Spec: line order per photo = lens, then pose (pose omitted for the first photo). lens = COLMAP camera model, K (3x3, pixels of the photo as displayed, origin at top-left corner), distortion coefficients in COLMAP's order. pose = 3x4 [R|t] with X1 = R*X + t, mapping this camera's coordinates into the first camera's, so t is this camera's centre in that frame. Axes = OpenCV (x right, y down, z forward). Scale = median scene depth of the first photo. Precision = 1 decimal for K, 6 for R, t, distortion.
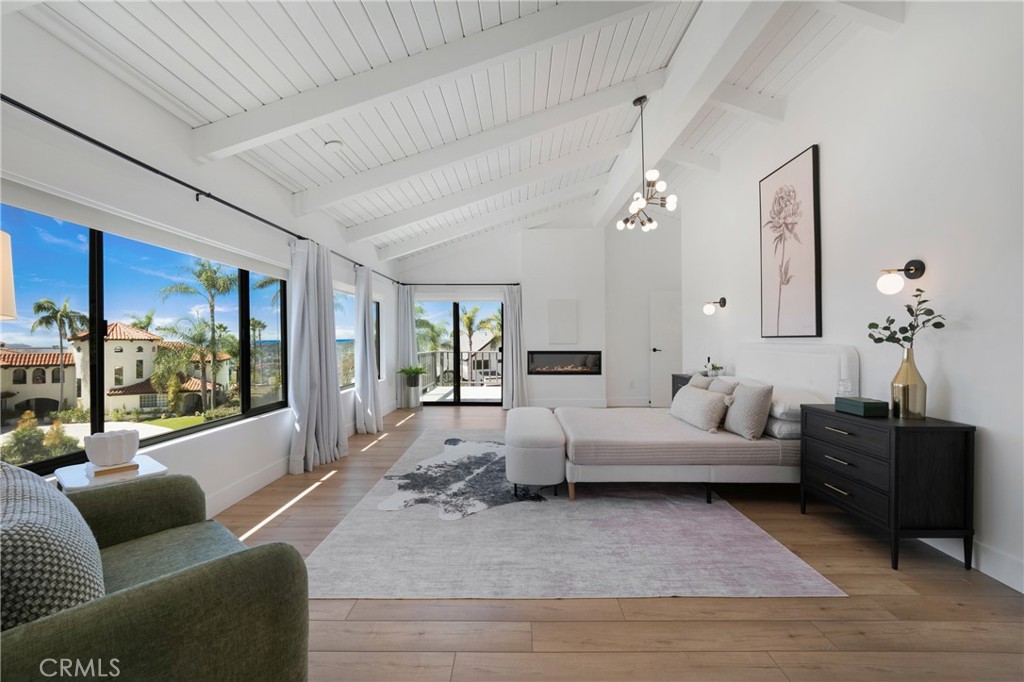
lens RADIAL K [[423.4, 0, 510.2], [0, 423.4, 343.6], [0, 0, 1]] dist [-0.021149, -0.000160]
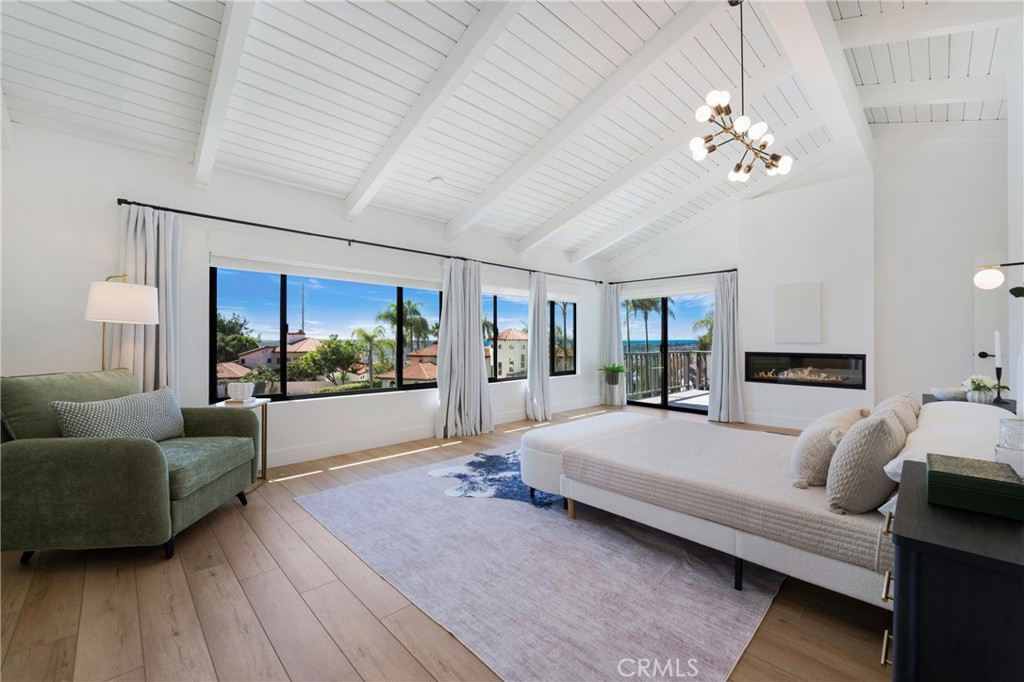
lens RADIAL K [[407.1, 0, 505.8], [0, 407.1, 344.2], [0, 0, 1]] dist [-0.035212, -0.000075]
pose [[0.692222, 0.009783, -0.721618, 0.551625], [-0.010322, 0.999940, 0.003655, 0.009887], [0.721611, 0.004919, 0.692282, 0.276122]]
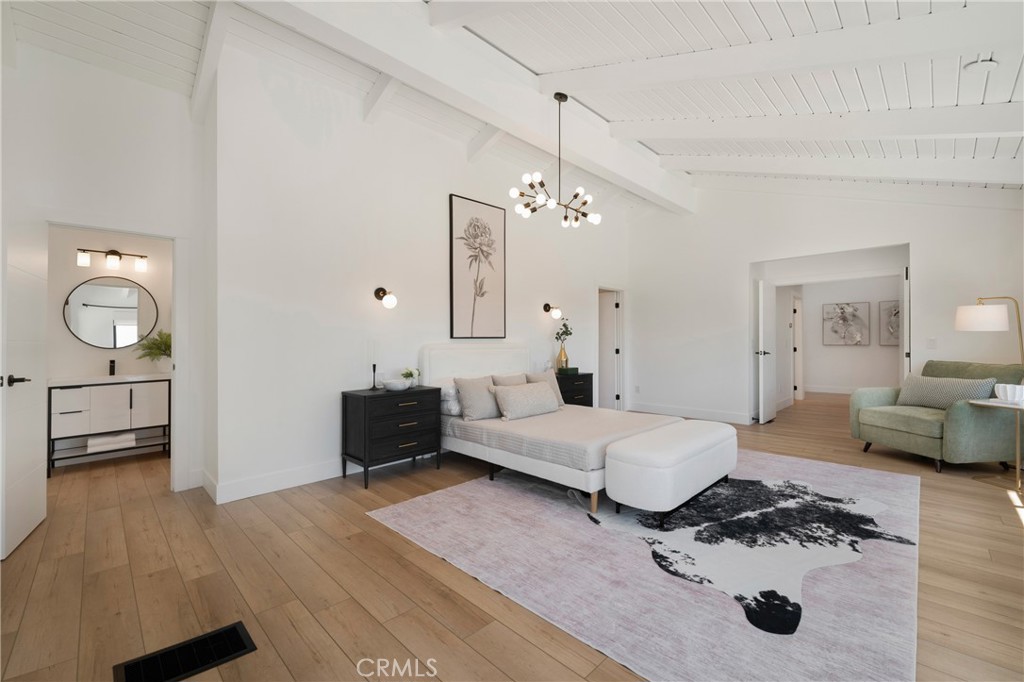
lens RADIAL K [[416.7, 0, 517.2], [0, 416.7, 333.9], [0, 0, 1]] dist [-0.002150, -0.000122]
pose [[-0.717628, 0.016549, 0.696230, -0.304987], [0.010812, 0.999862, -0.012622, -0.011286], [-0.696343, -0.001530, -0.717708, 1.863614]]
